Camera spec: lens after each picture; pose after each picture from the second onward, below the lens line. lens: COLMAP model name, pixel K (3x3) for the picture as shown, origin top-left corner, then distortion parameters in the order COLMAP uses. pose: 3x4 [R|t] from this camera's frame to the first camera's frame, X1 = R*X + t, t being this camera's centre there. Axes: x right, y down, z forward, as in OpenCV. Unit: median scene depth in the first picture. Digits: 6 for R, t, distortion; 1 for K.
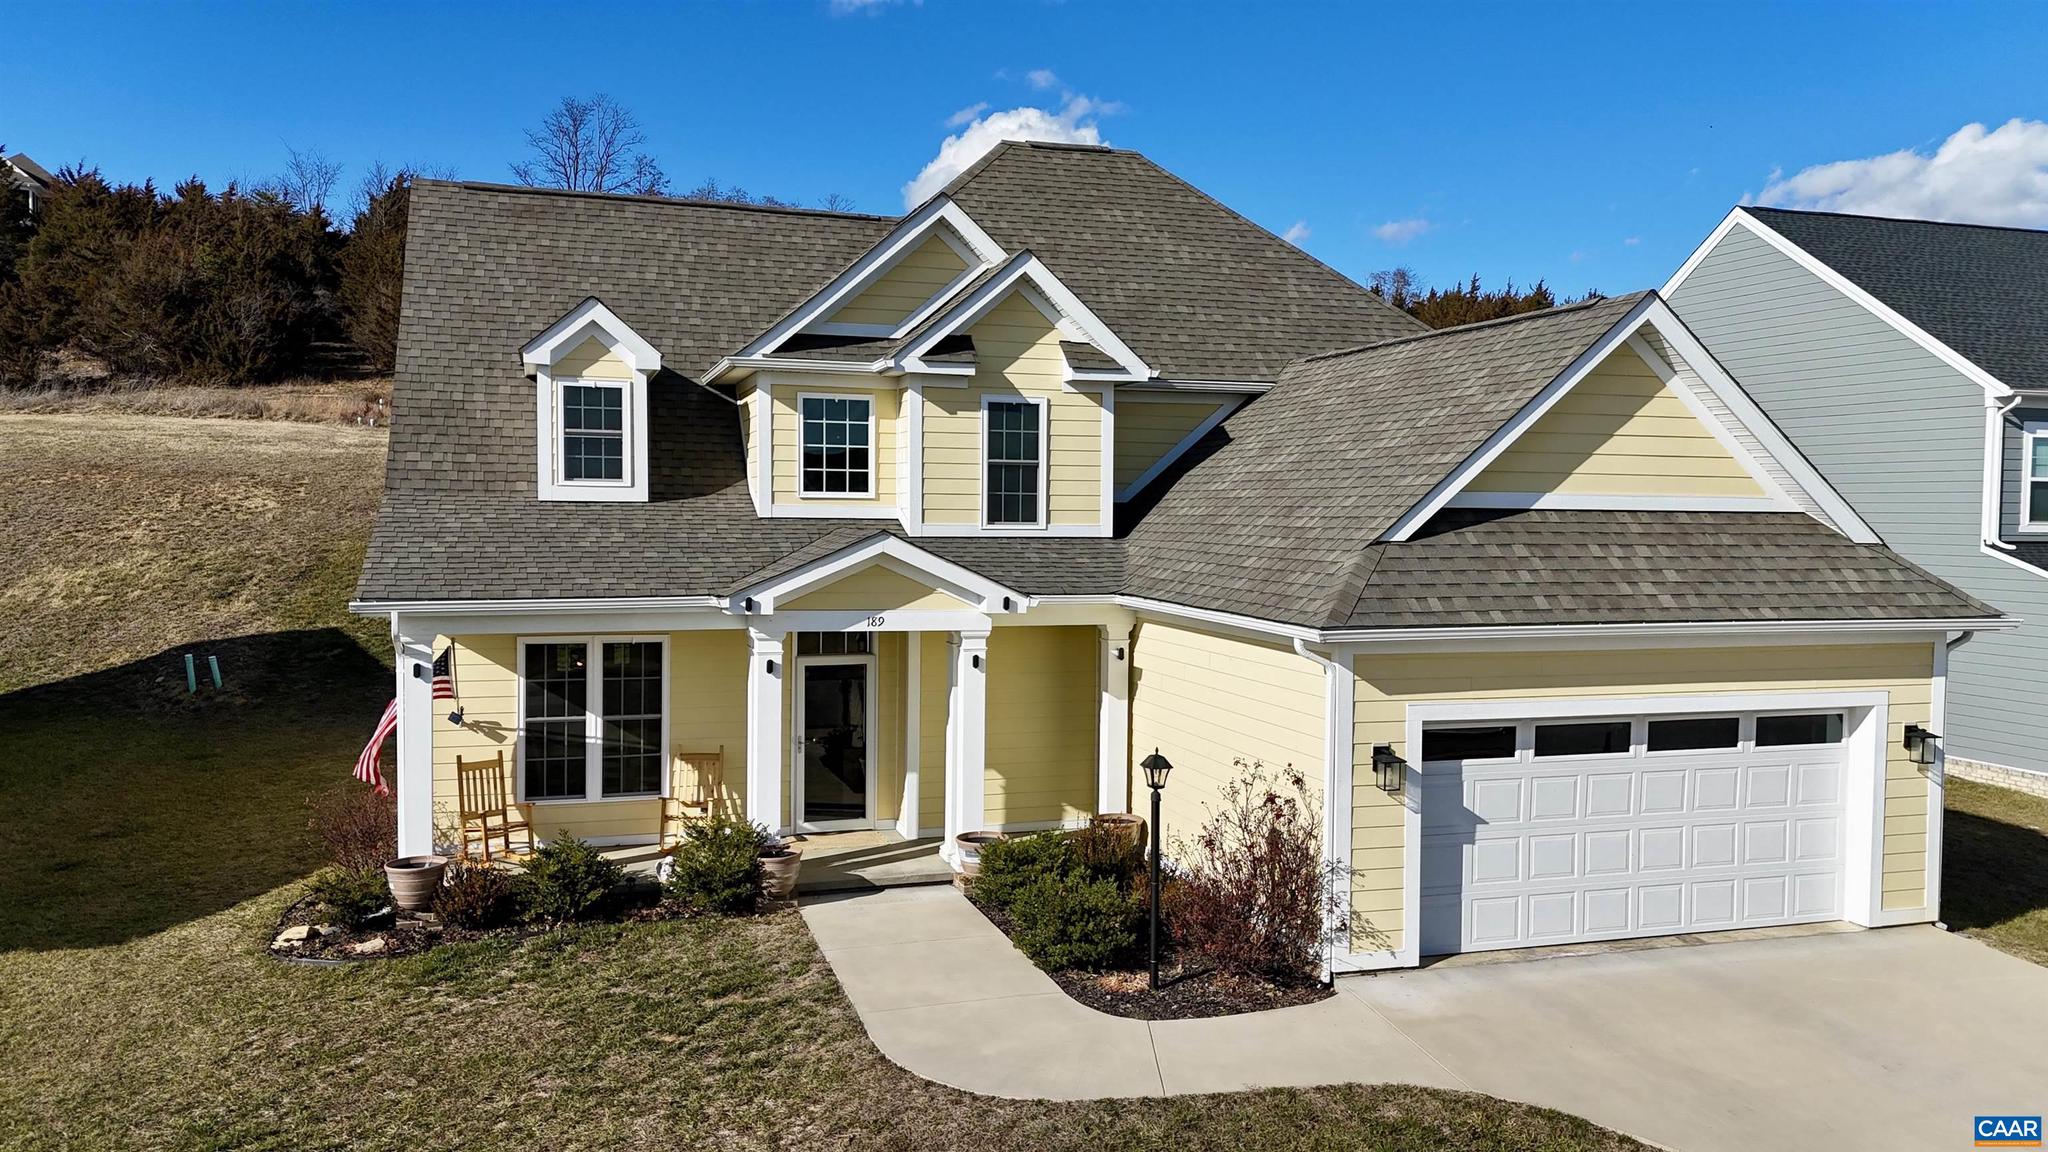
lens RADIAL K [[1492.2, 0, 1030.6], [0, 1492.2, 566.6], [0, 0, 1]] dist [0.086237, -0.089069]
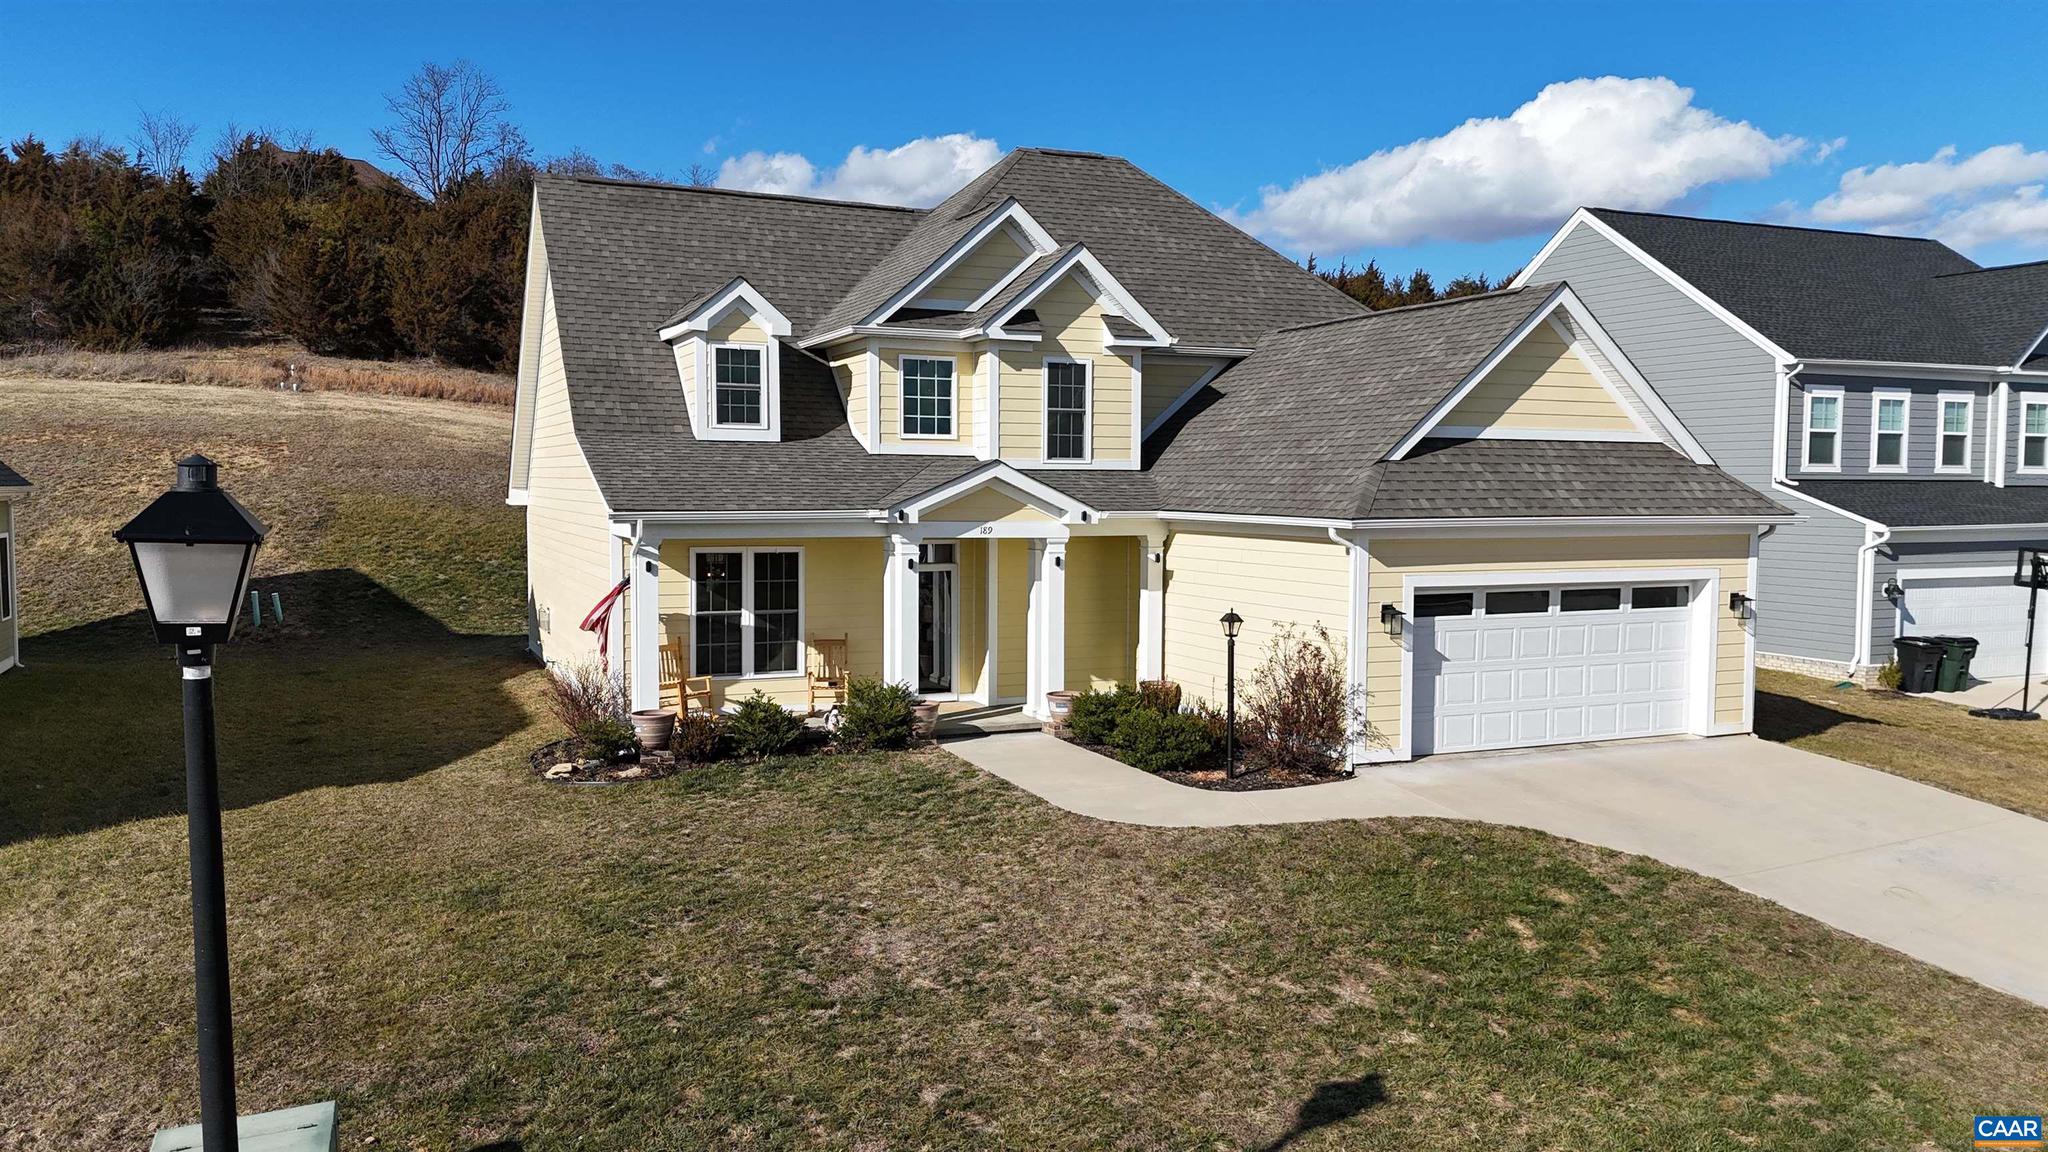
lens RADIAL K [[1505.1, 0, 1024.0], [0, 1505.1, 576.0], [0, 0, 1]] dist [0.089308, -0.100099]
pose [[0.993659, -0.011175, 0.111877, -0.199941], [0.008691, 0.999705, 0.022661, 0.043332], [-0.112097, -0.021545, 0.993464, -0.284195]]
